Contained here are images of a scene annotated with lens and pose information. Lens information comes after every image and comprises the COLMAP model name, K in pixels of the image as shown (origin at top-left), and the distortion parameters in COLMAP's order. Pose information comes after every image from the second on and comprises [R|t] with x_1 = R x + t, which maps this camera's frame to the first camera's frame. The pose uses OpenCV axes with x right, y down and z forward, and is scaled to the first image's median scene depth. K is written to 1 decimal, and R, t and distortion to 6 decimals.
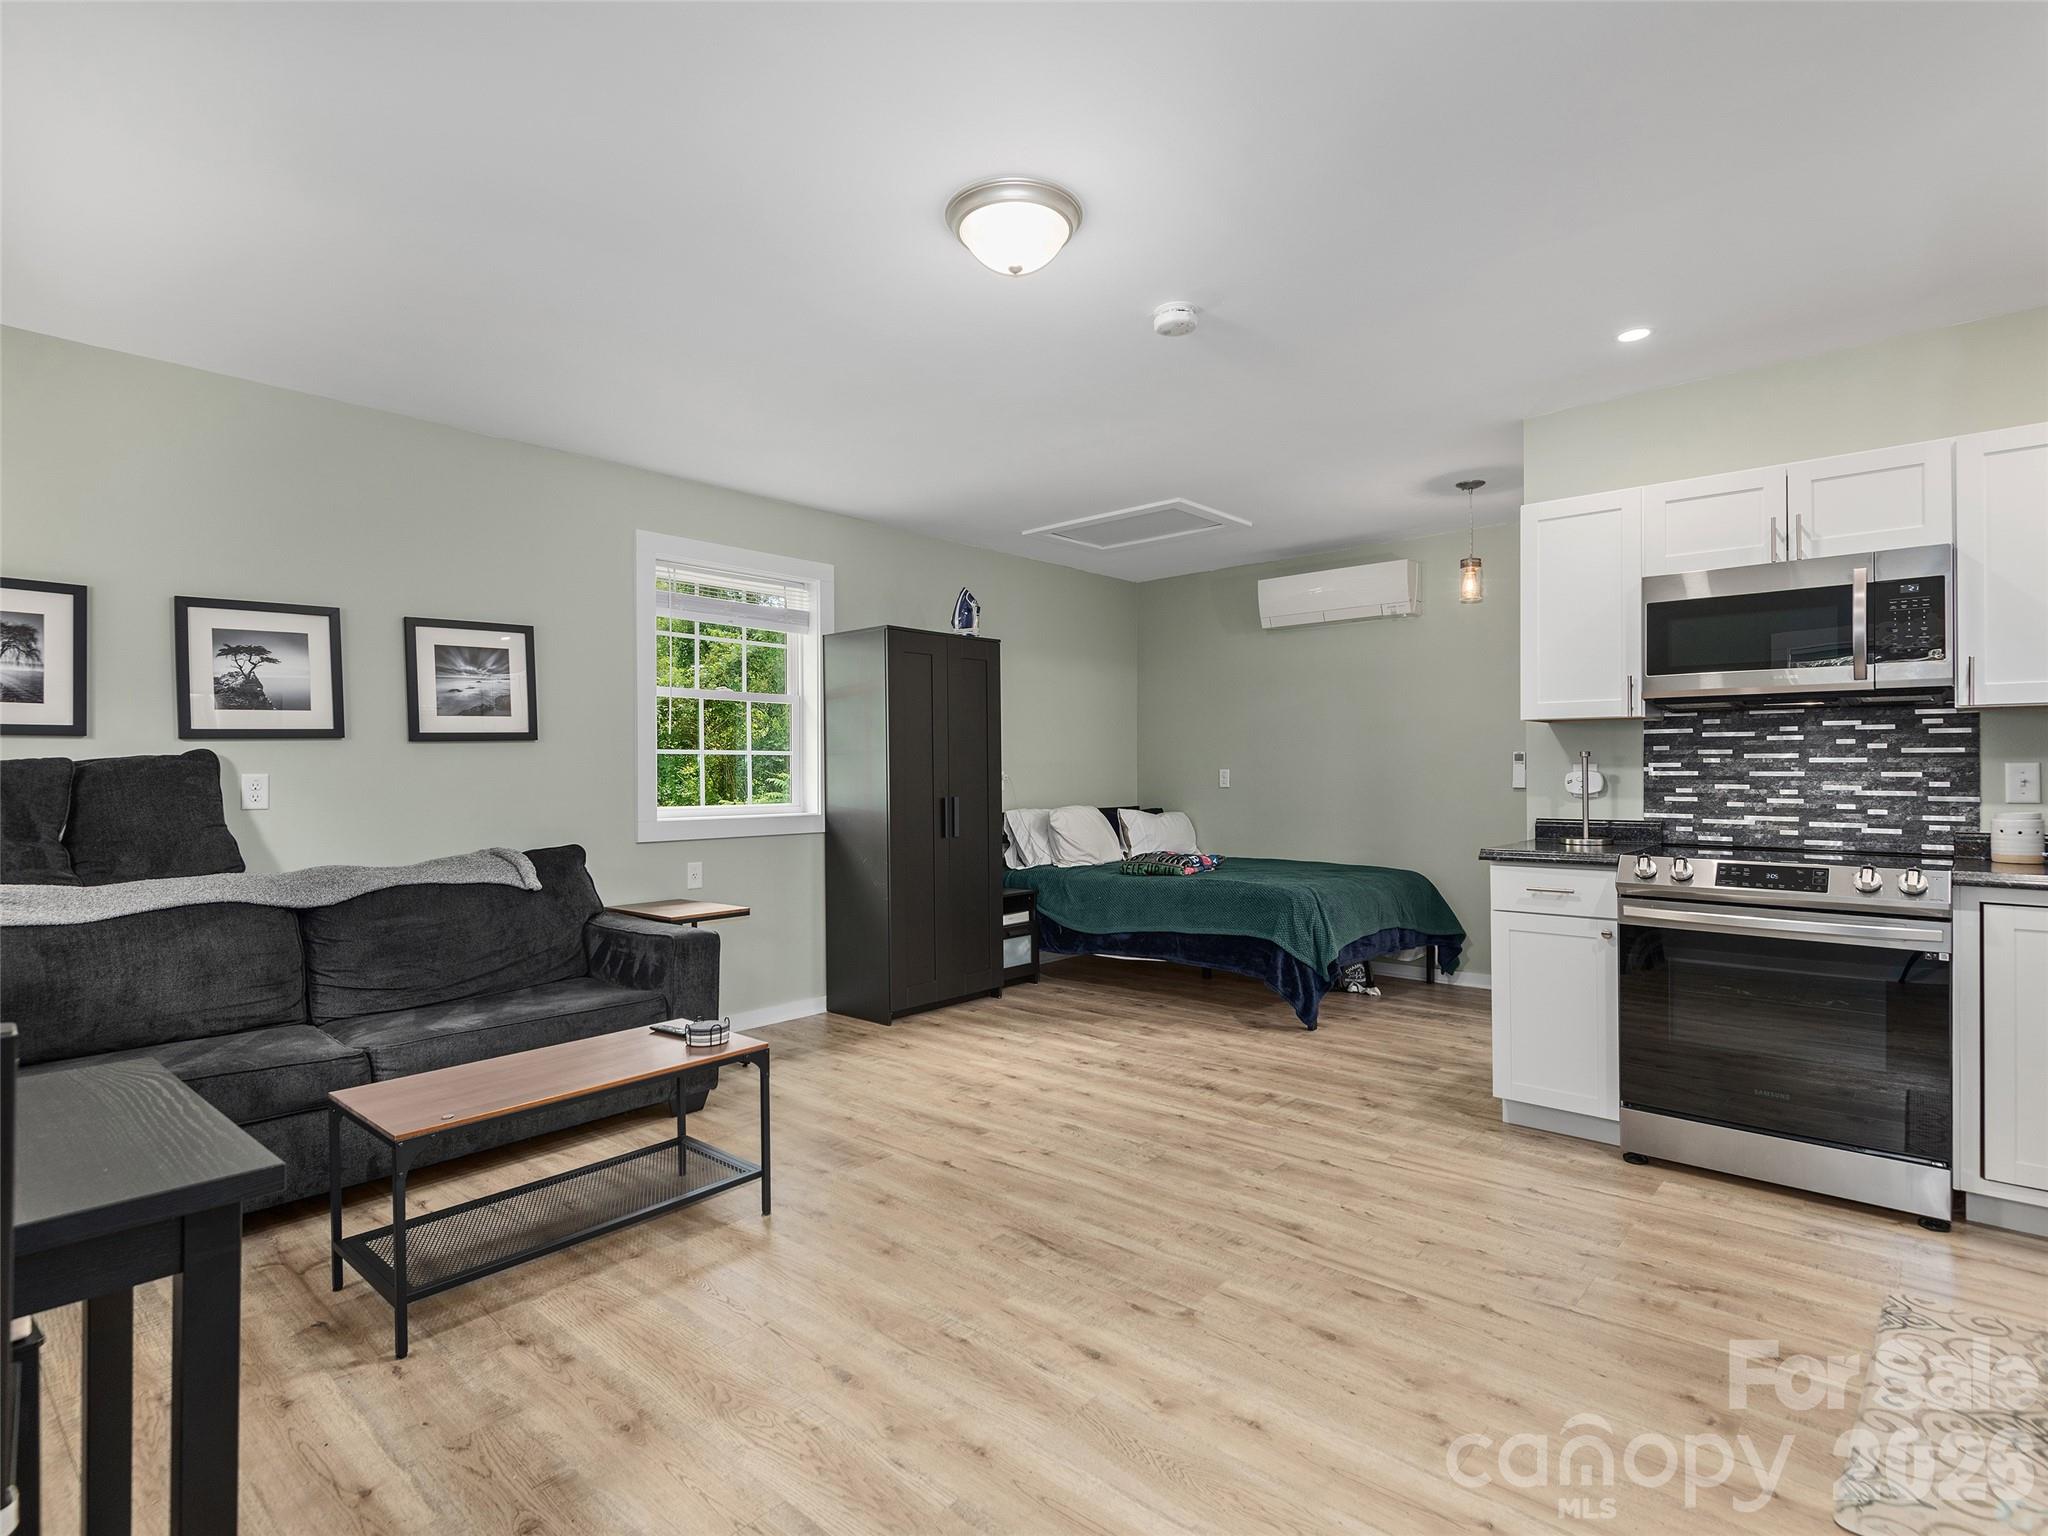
lens RADIAL K [[1033.7, 0, 1024.0], [0, 1033.7, 768.0], [0, 0, 1]] dist [0.036257, -0.020102]
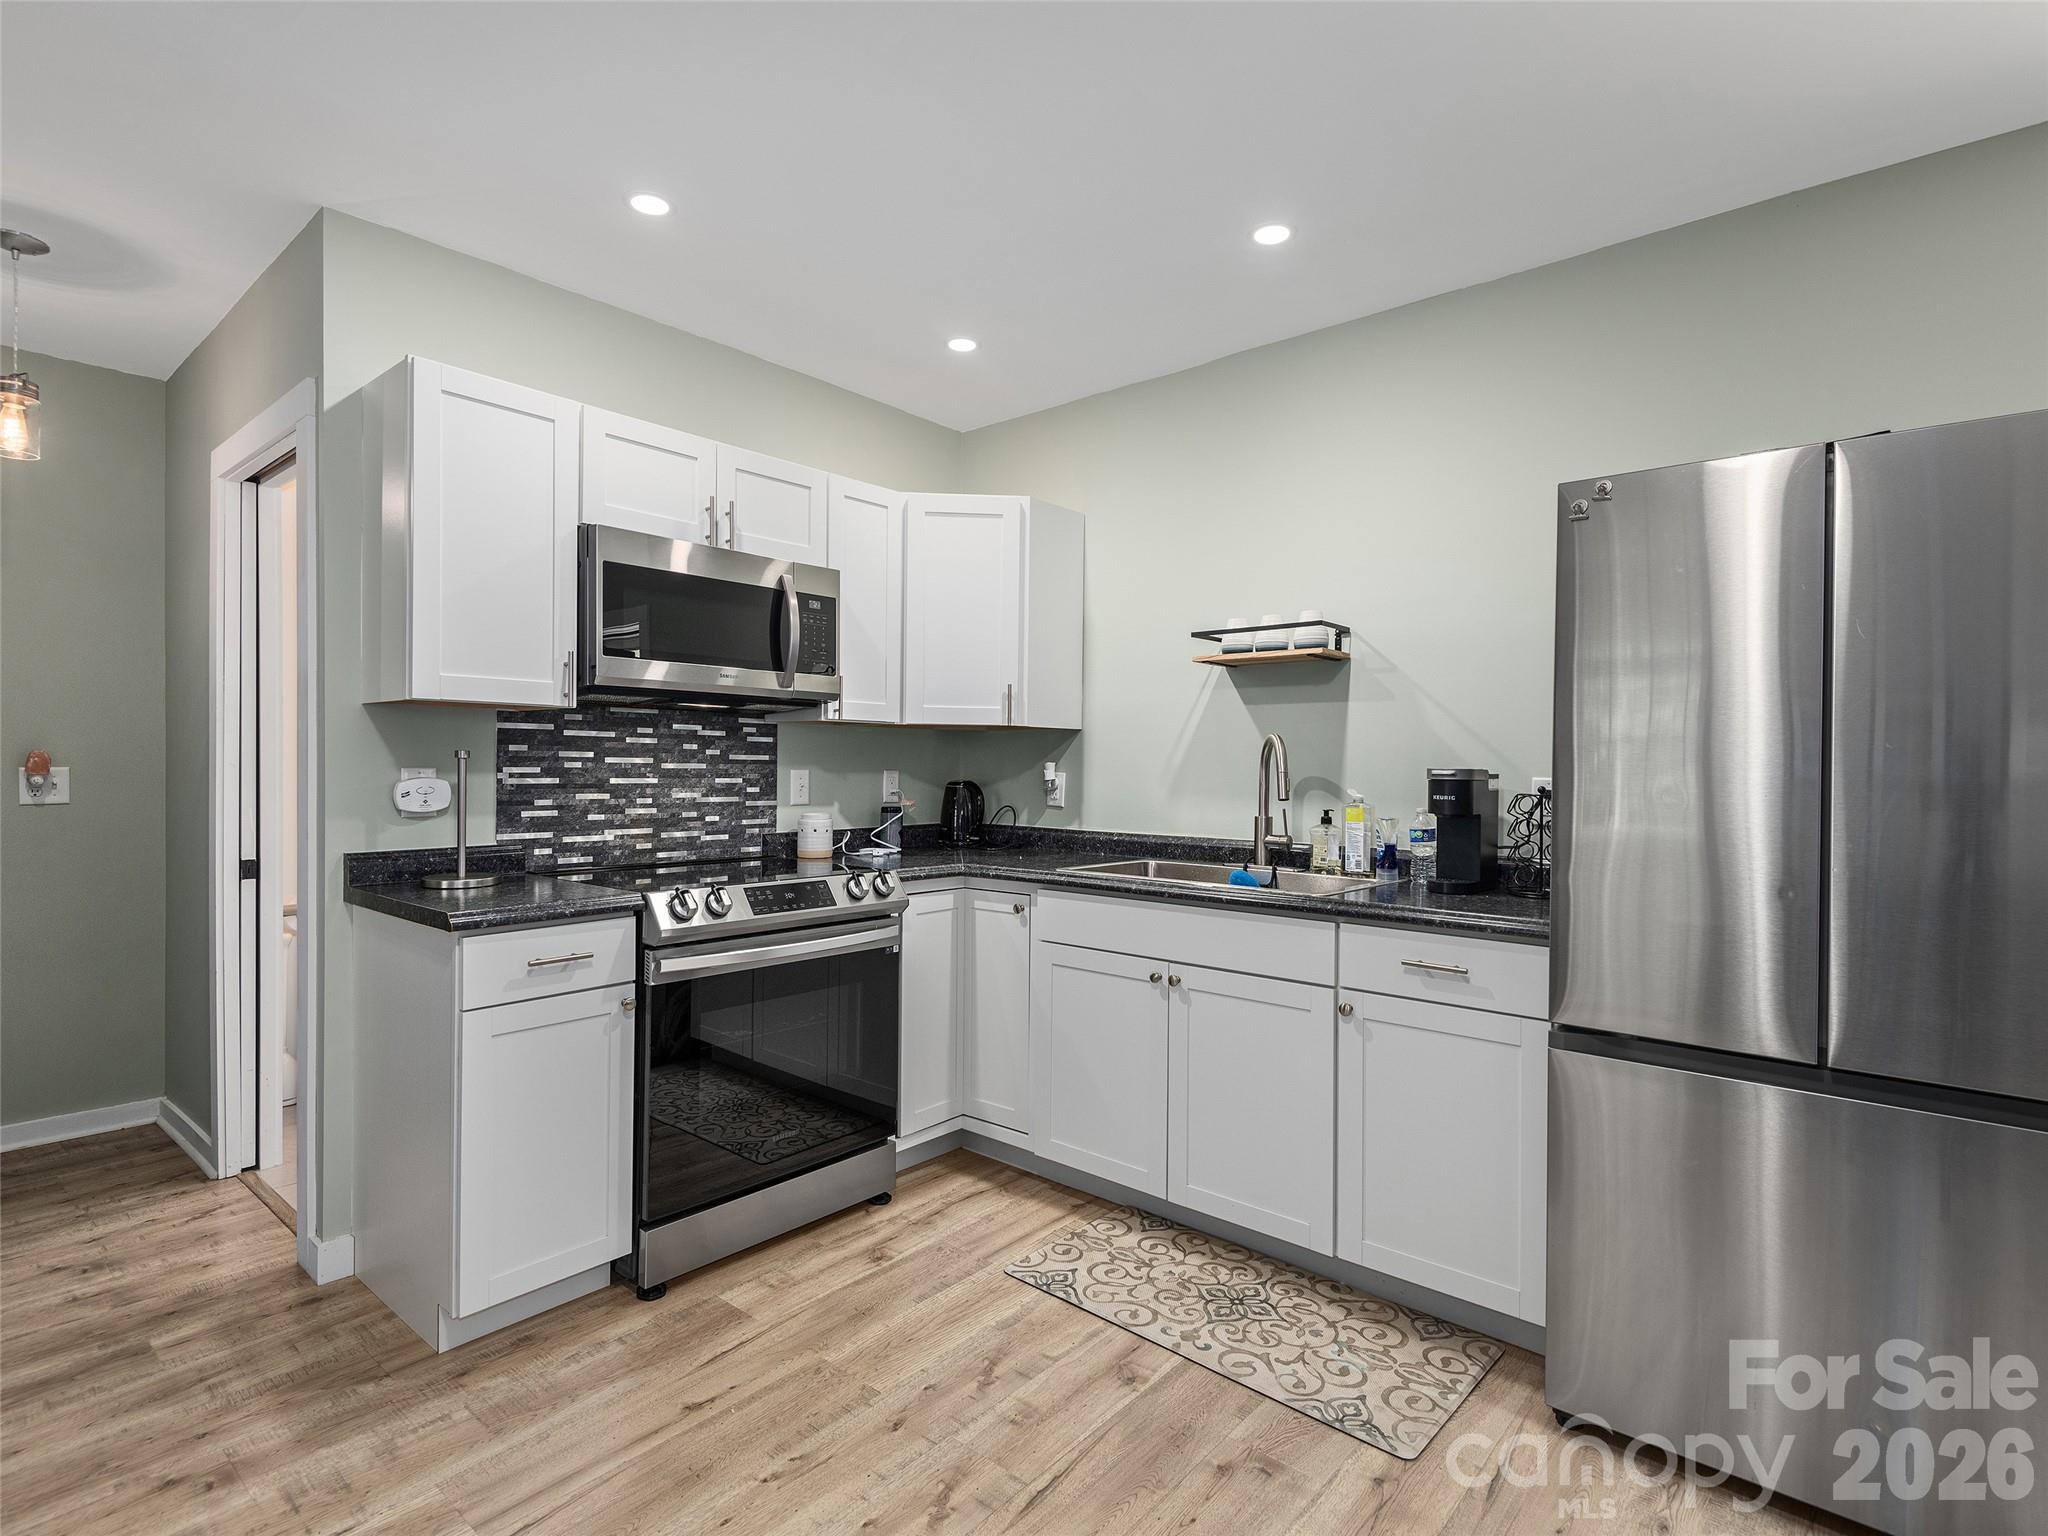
lens RADIAL K [[1033.7, 0, 1024.0], [0, 1033.7, 768.0], [0, 0, 1]] dist [0.036257, -0.020102]
pose [[-0.008938, -0.001327, 0.999959, -0.153223], [-0.010586, 0.999943, 0.001233, -0.009214], [-0.999904, -0.010575, -0.008952, 0.639231]]
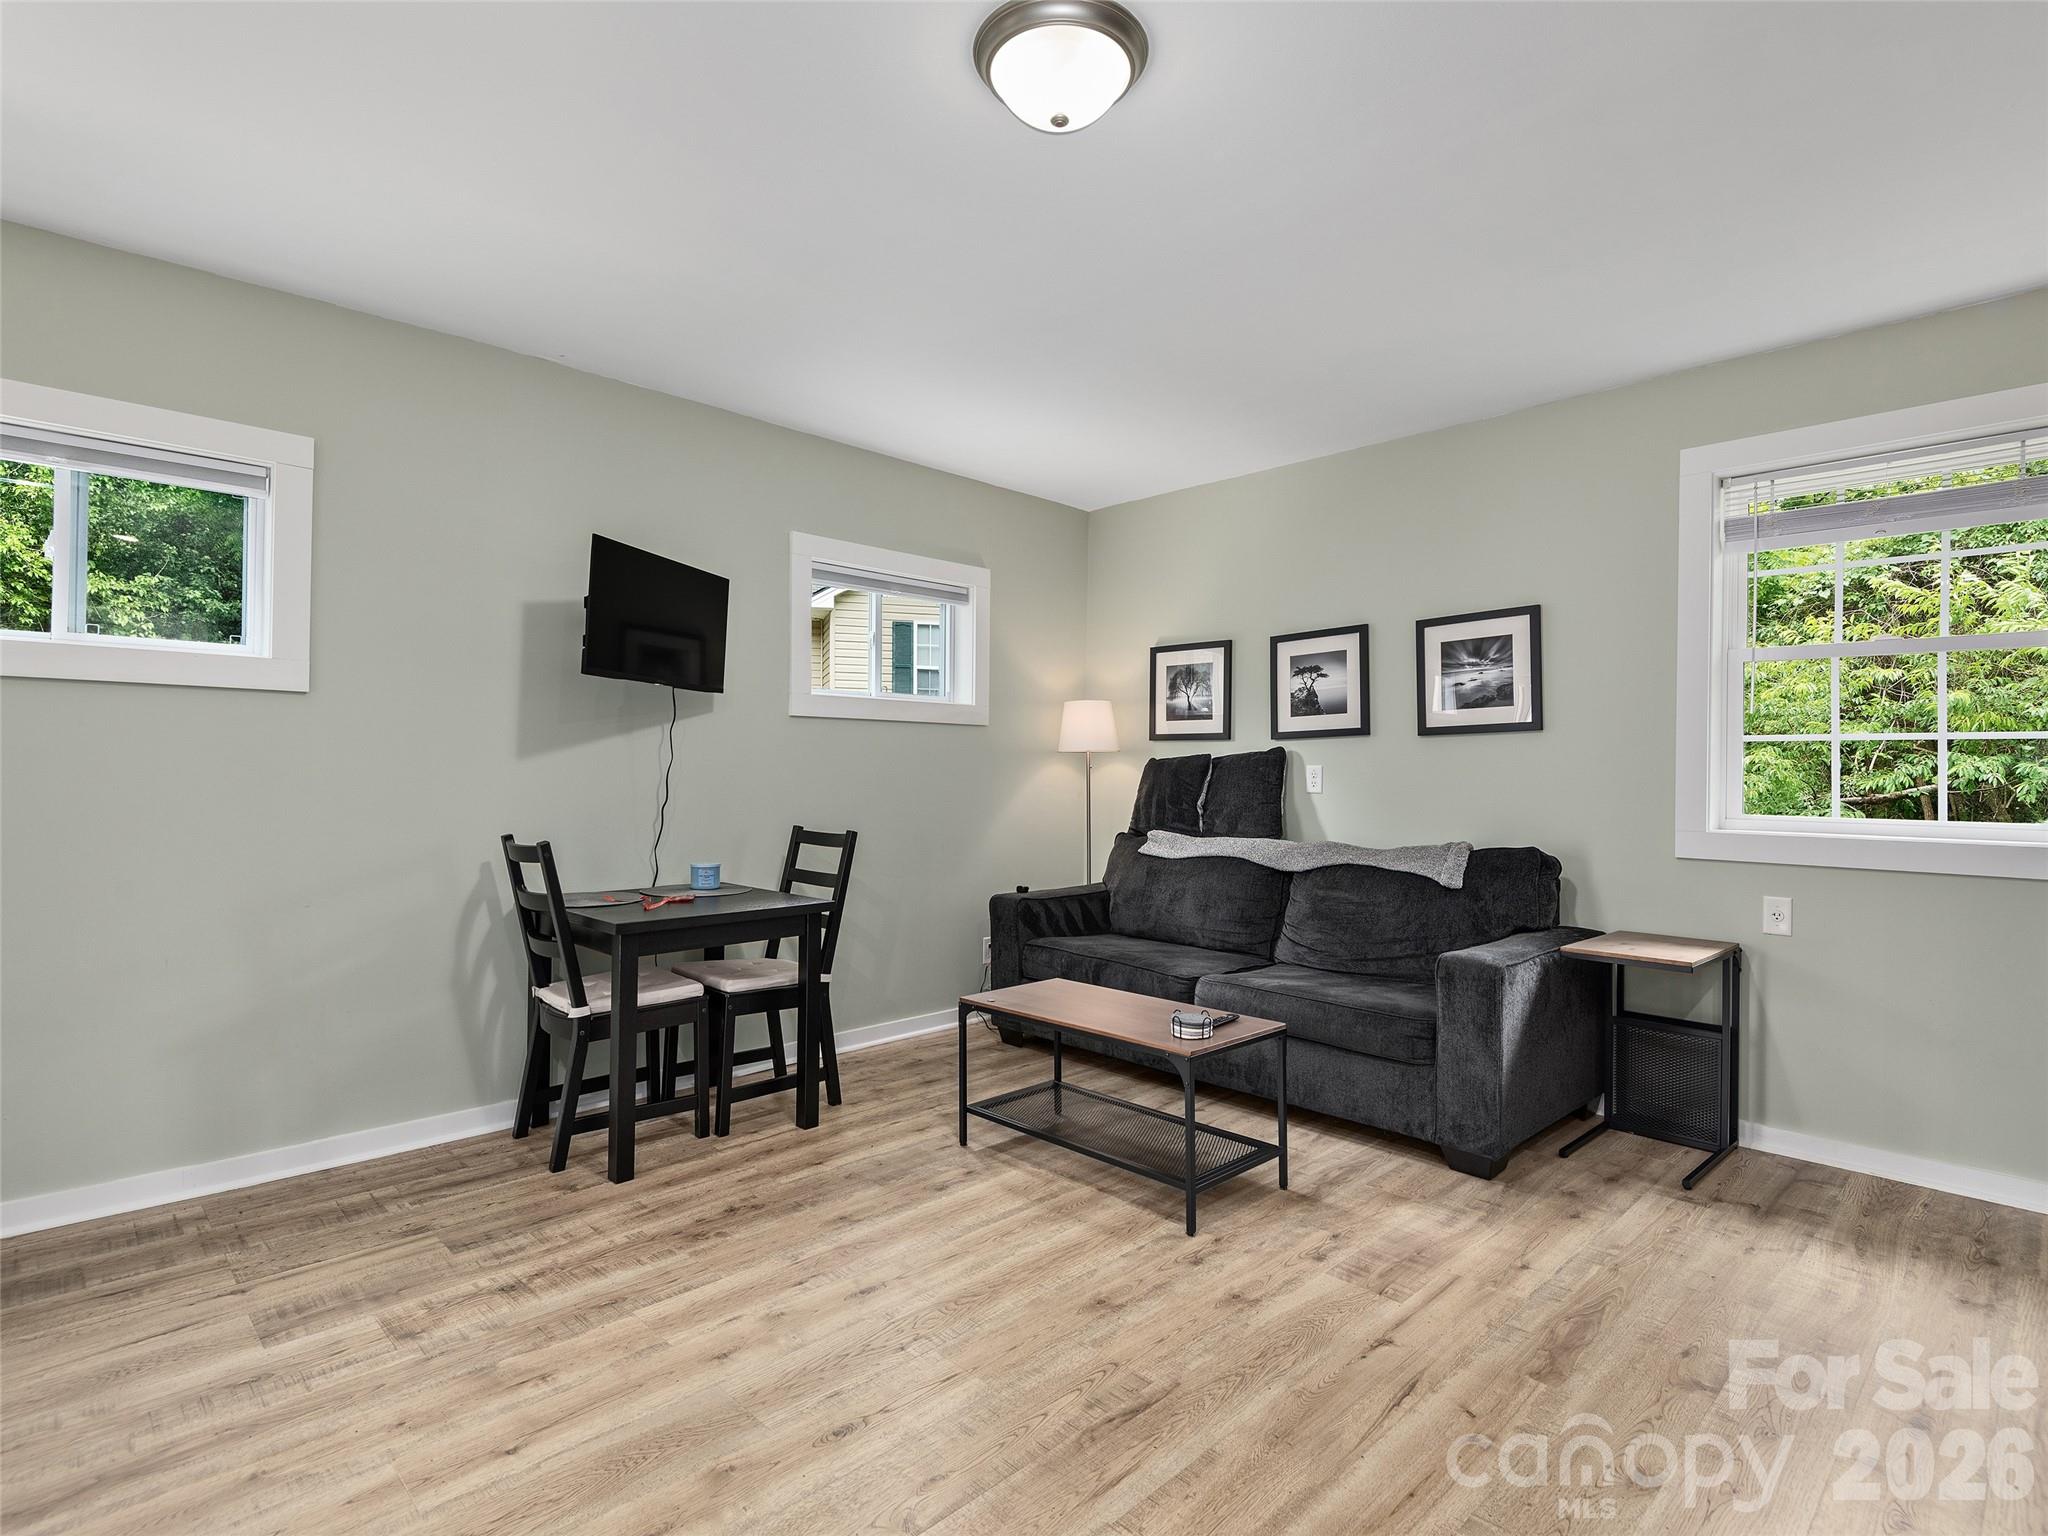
lens RADIAL K [[1033.7, 0, 1024.0], [0, 1033.7, 768.0], [0, 0, 1]] dist [0.036257, -0.020102]
pose [[-0.063313, 0.006600, -0.997972, 0.534026], [-0.002070, 0.999975, 0.006745, 0.001213], [0.997992, 0.002493, -0.063297, 0.696291]]
